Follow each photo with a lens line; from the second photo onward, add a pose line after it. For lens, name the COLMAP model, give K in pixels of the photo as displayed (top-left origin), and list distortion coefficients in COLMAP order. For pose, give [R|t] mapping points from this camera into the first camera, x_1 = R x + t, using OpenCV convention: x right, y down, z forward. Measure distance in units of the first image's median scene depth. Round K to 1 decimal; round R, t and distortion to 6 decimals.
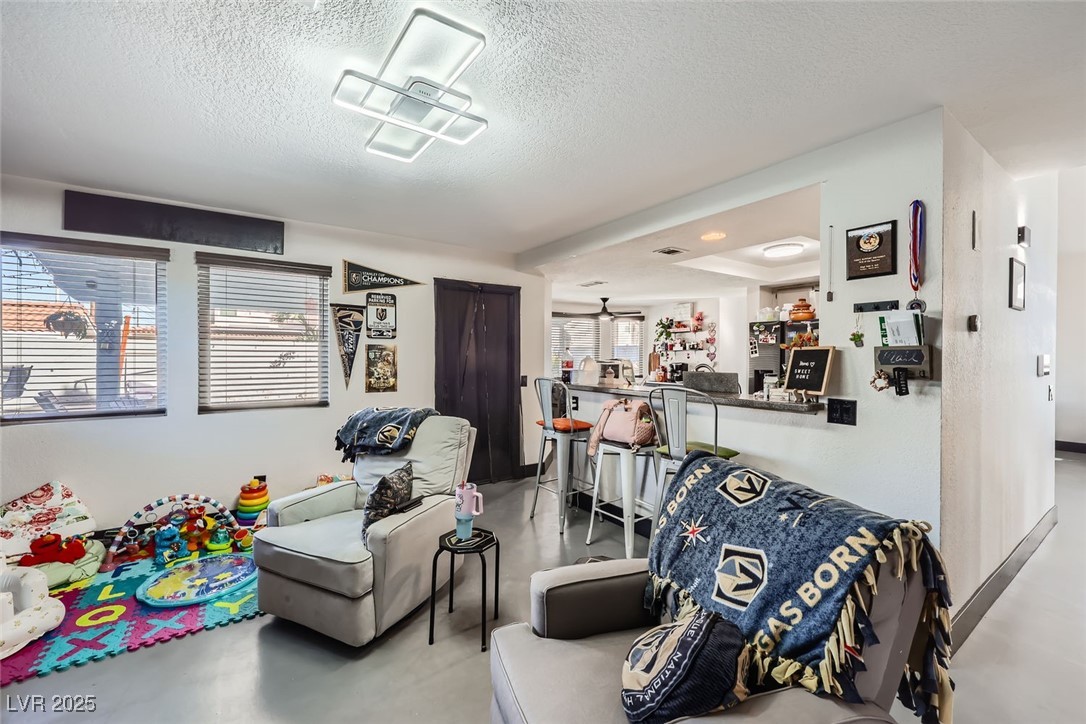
lens RADIAL K [[442.3, 0, 543.0], [0, 442.3, 358.7], [0, 0, 1]] dist [0.001243, -0.000322]
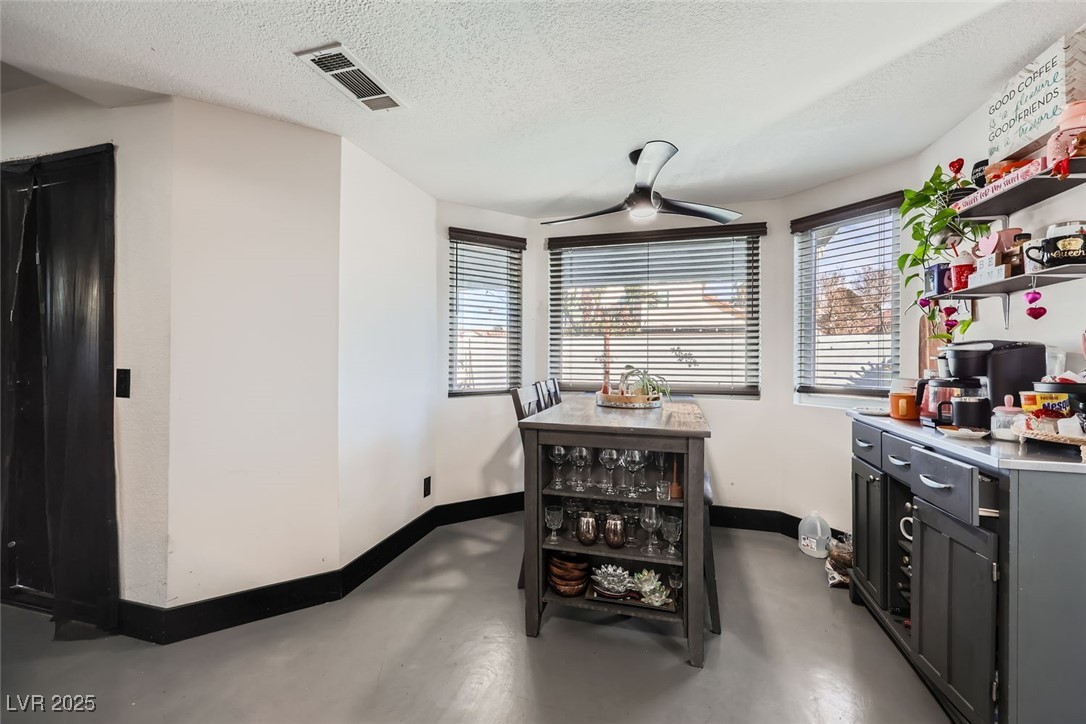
lens RADIAL K [[442.3, 0, 543.4], [0, 442.3, 355.8], [0, 0, 1]] dist [0.001243, -0.000322]
pose [[0.640836, 0.003943, -0.767667, 0.400237], [-0.005381, 0.999985, 0.000644, 0.019457], [0.767659, 0.003718, 0.640848, 0.835615]]
